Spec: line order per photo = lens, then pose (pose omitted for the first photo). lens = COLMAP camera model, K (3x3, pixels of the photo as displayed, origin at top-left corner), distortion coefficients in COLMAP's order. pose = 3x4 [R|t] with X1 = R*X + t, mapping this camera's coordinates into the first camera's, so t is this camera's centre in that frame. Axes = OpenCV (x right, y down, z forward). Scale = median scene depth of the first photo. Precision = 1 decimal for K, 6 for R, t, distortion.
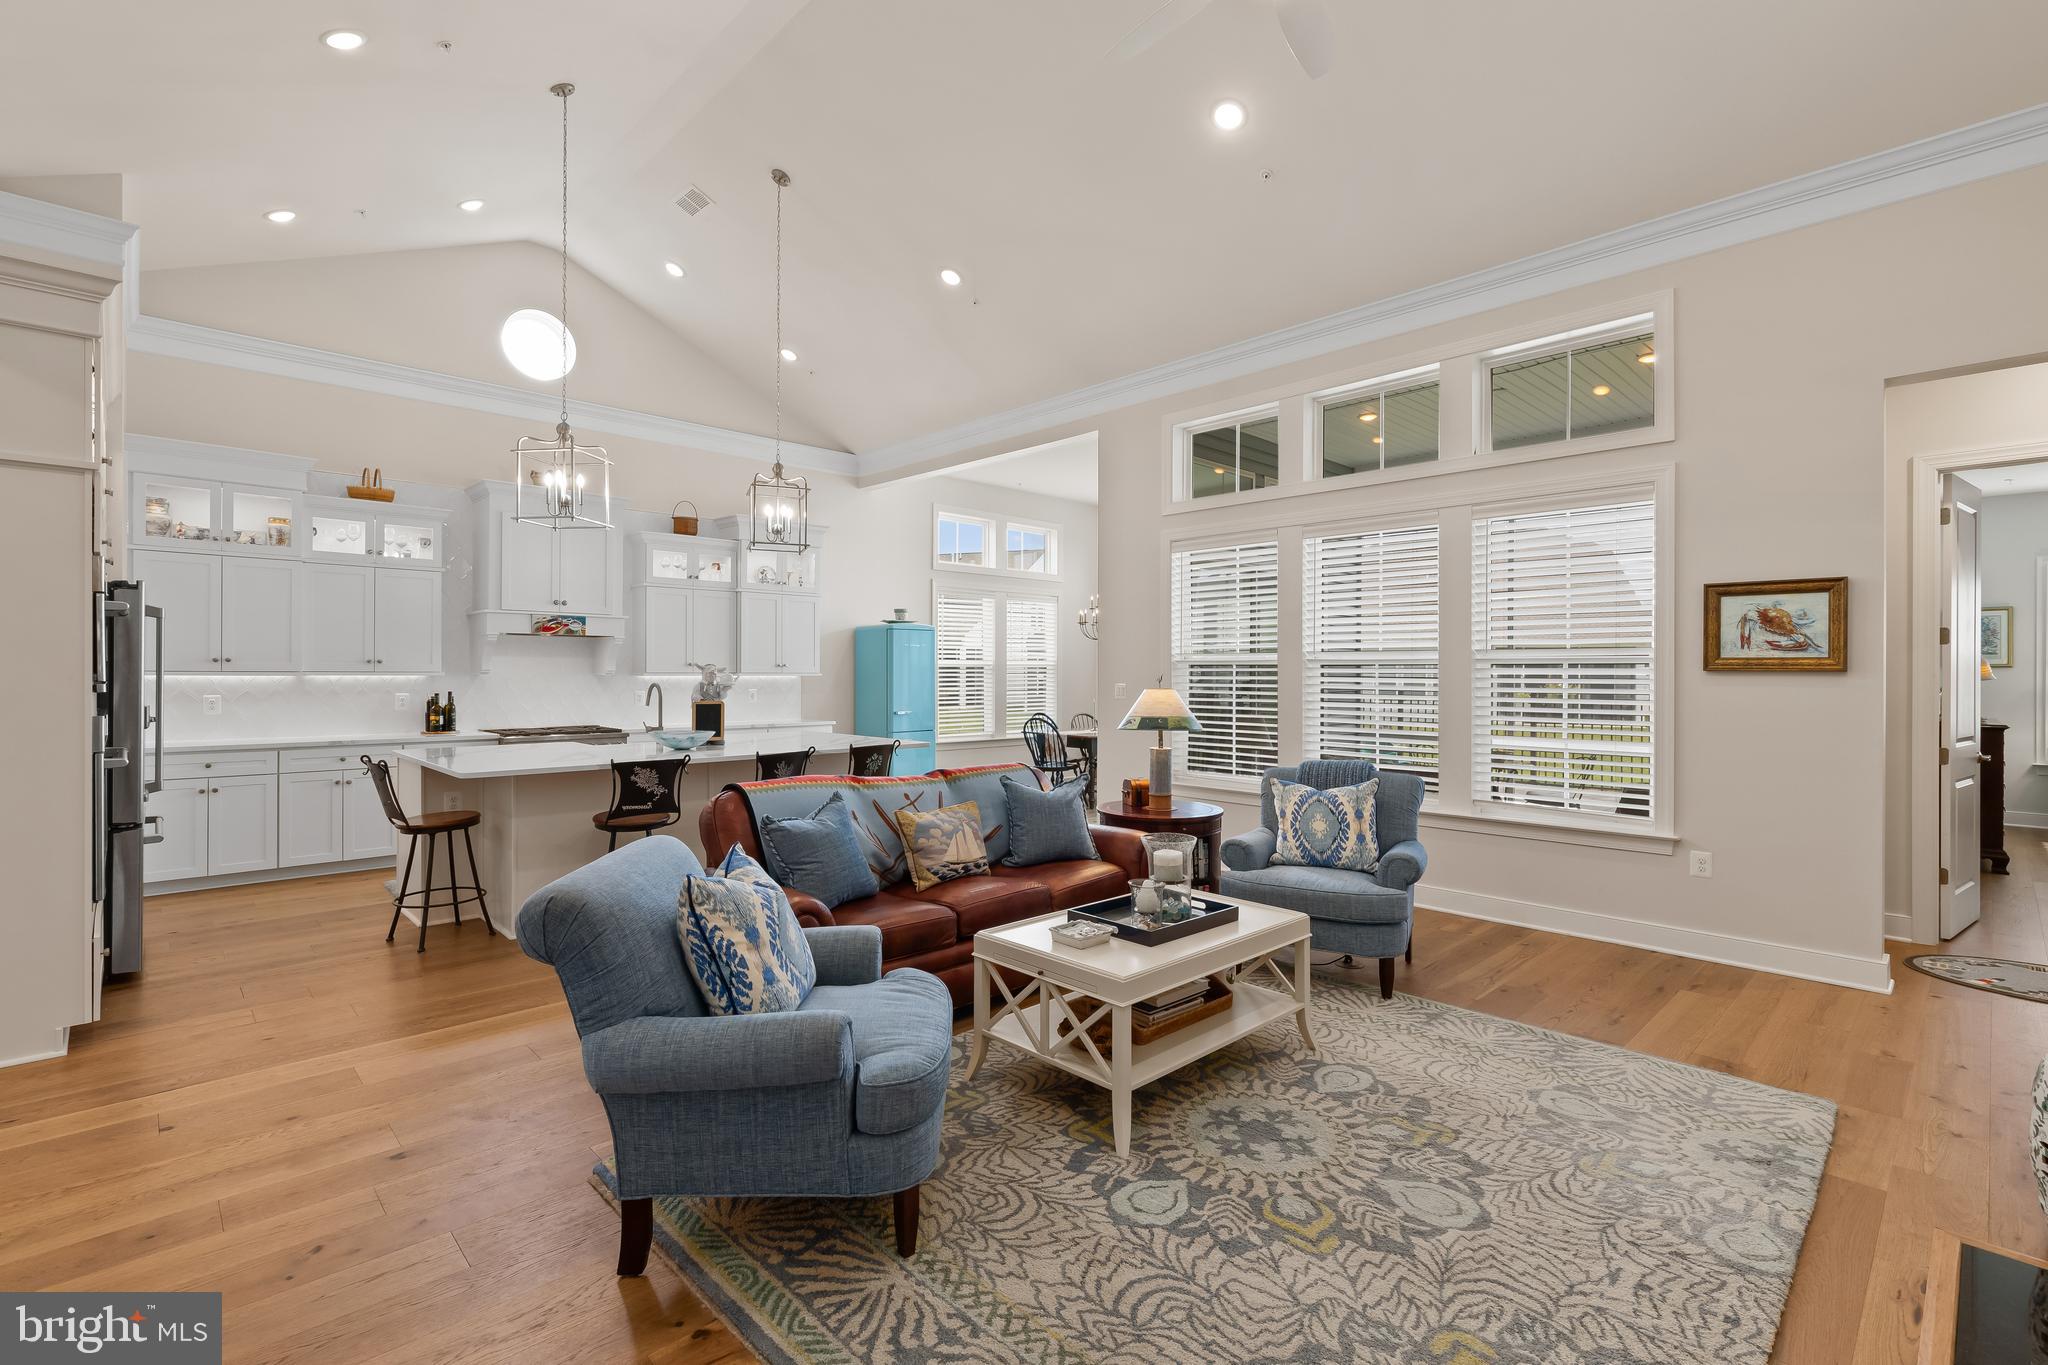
lens RADIAL K [[940.2, 0, 1017.4], [0, 940.2, 672.8], [0, 0, 1]] dist [0.005101, -0.000357]
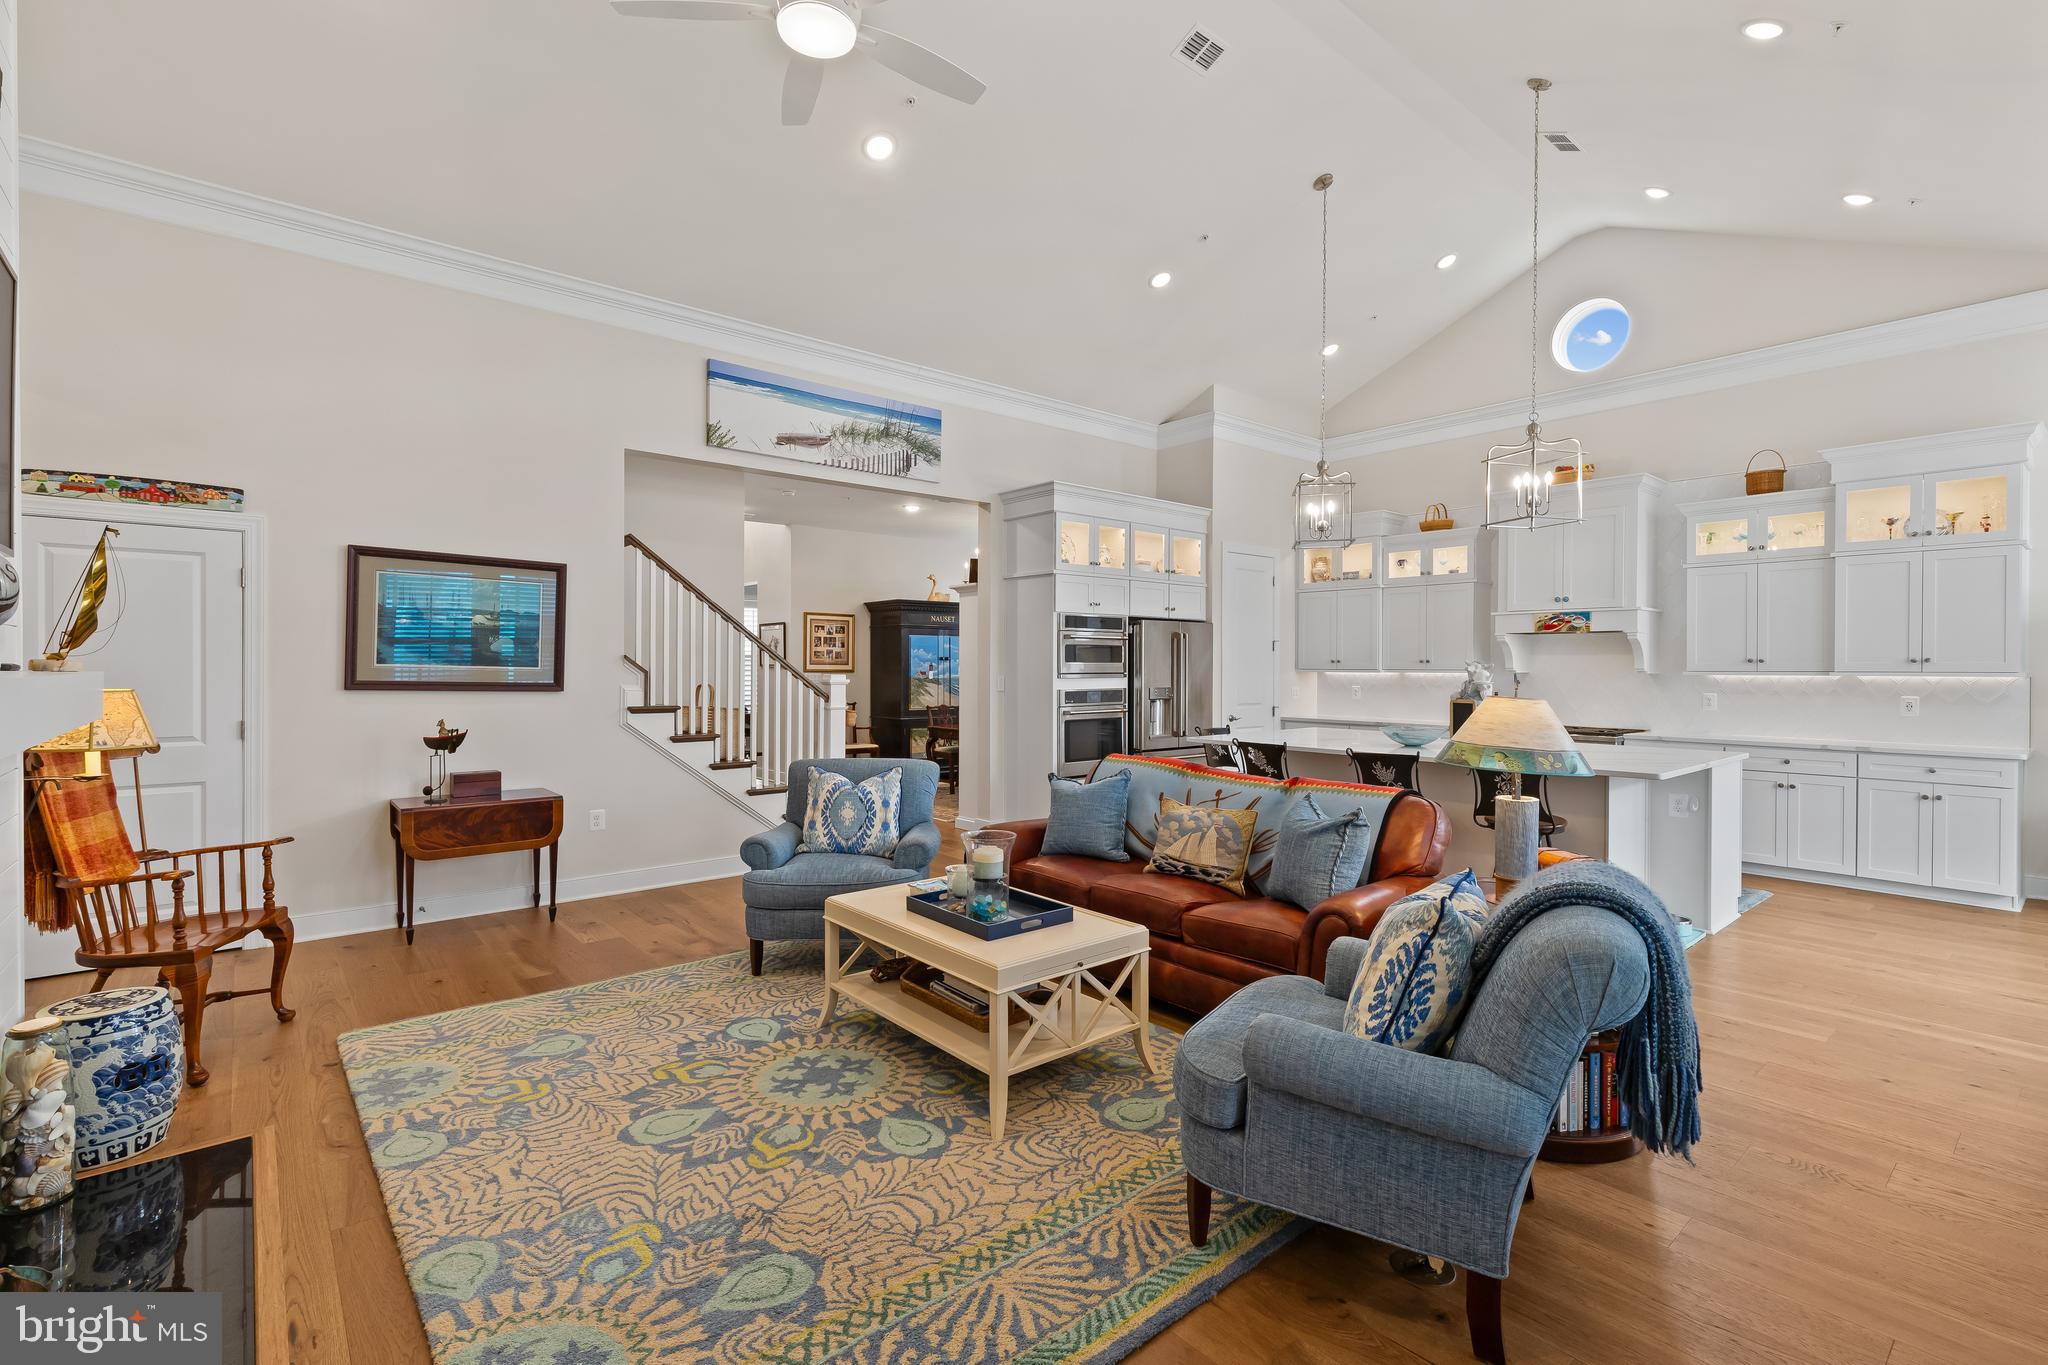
lens RADIAL K [[929.2, 0, 1023.4], [0, 929.2, 663.5], [0, 0, 1]] dist [0.005001, -0.001327]
pose [[-0.070832, -0.008543, -0.997452, 1.294418], [-0.003163, 0.999960, -0.008340, 0.005908], [0.997483, 0.002565, -0.070856, 1.263719]]
